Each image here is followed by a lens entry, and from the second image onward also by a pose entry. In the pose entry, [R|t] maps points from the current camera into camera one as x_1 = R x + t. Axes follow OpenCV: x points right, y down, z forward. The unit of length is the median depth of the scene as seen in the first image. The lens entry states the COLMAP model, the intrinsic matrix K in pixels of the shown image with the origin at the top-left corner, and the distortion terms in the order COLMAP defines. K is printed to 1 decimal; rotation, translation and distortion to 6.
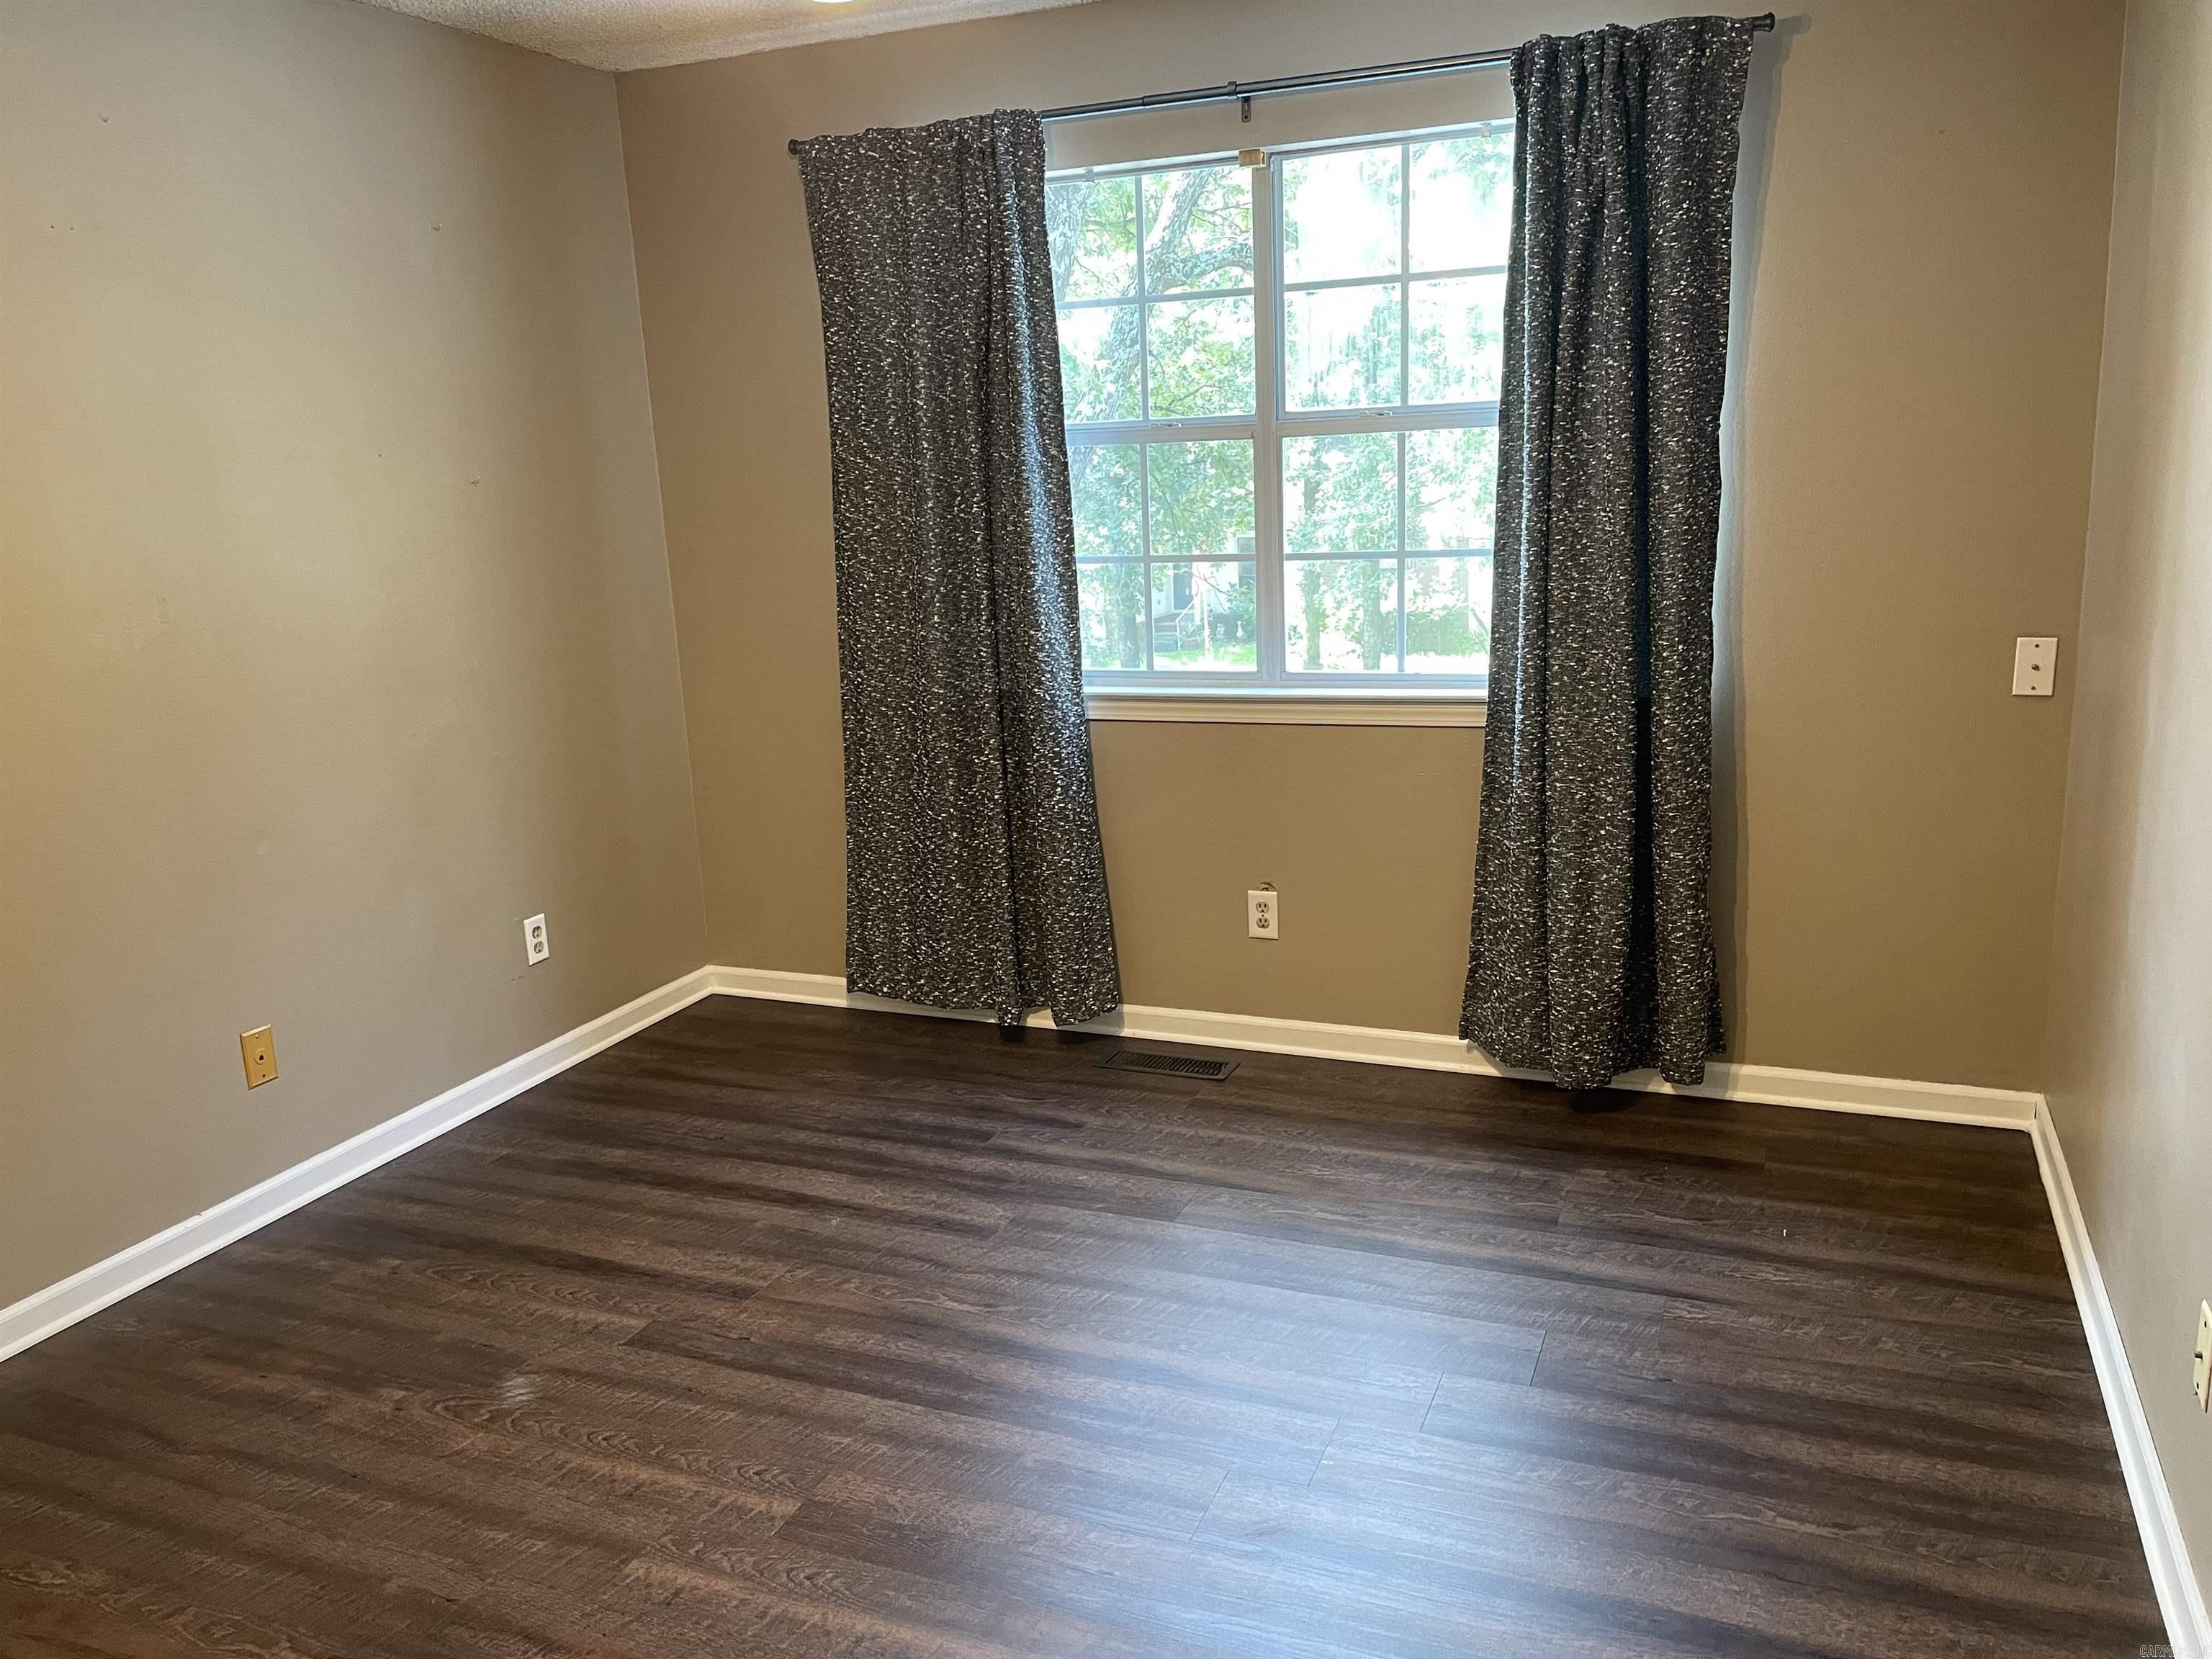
lens RADIAL K [[1686.3, 0, 1112.3], [0, 1686.3, 815.4], [0, 0, 1]] dist [0.141148, -0.145092]
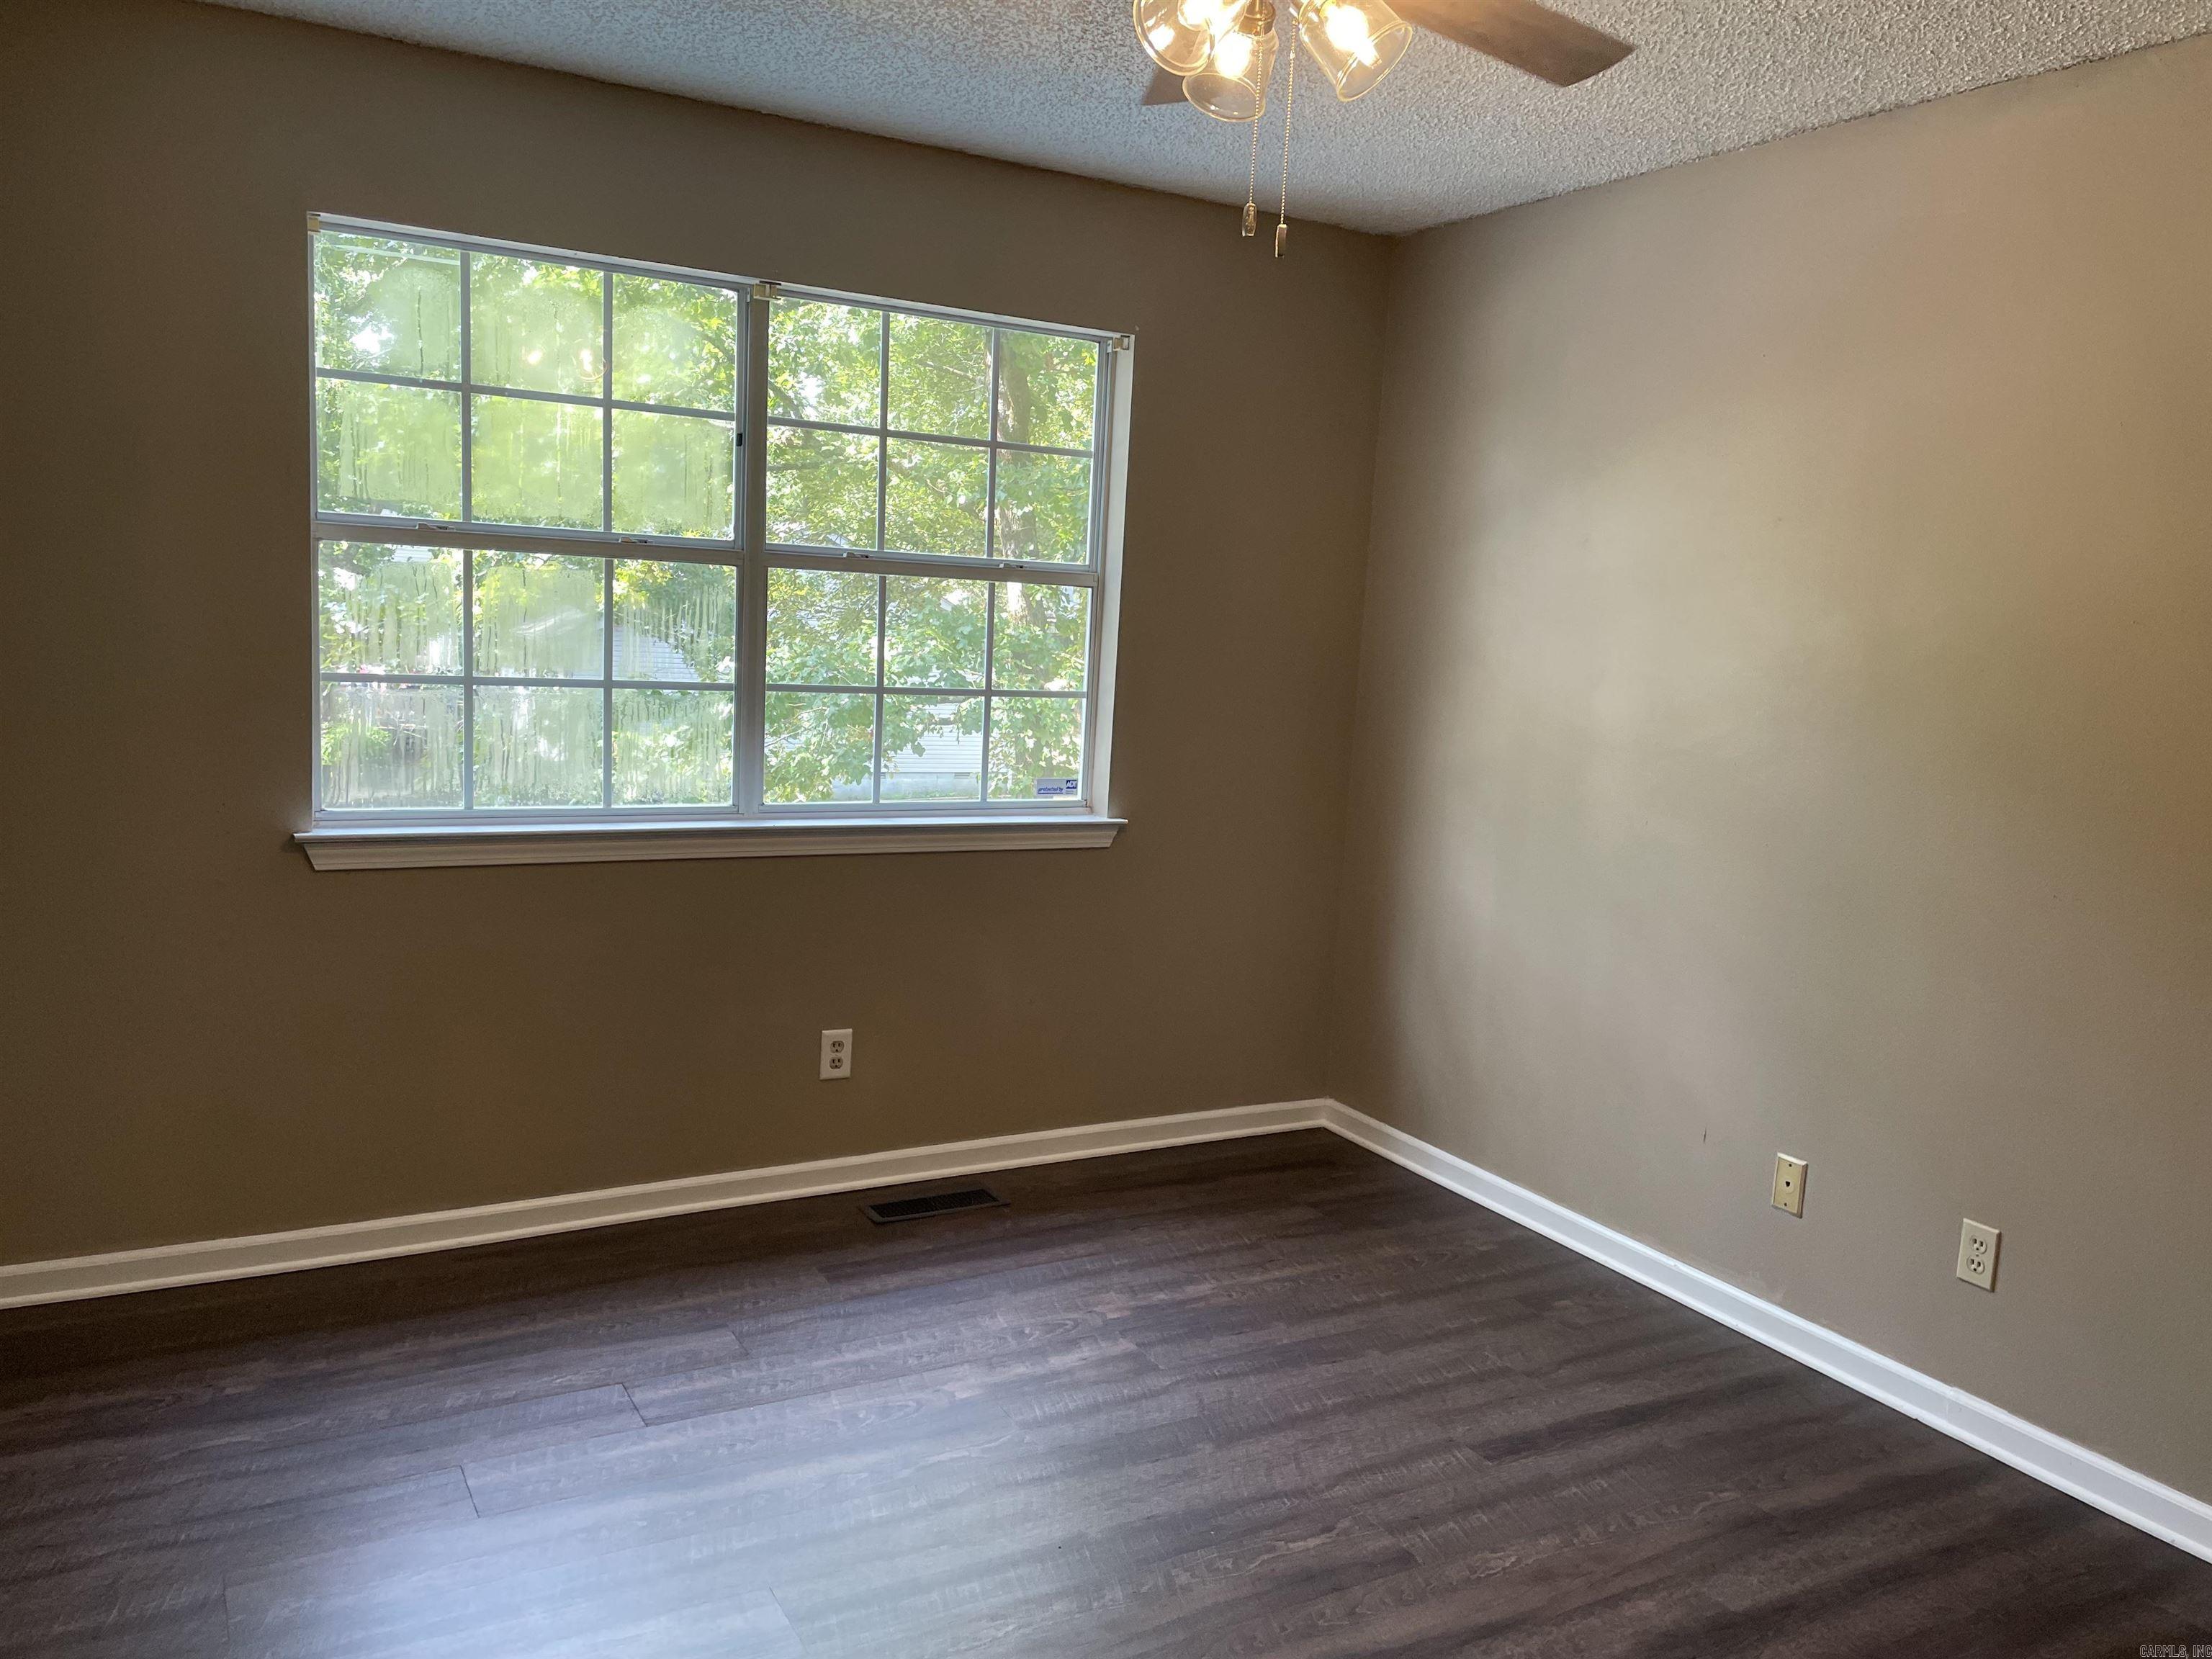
lens RADIAL K [[1686.3, 0, 1112.3], [0, 1686.3, 815.4], [0, 0, 1]] dist [0.141148, -0.145092]
pose [[0.605667, -0.025642, 0.795305, -0.586080], [0.088793, 0.995416, -0.035526, -0.029019], [-0.790749, 0.092134, 0.605168, 0.272273]]
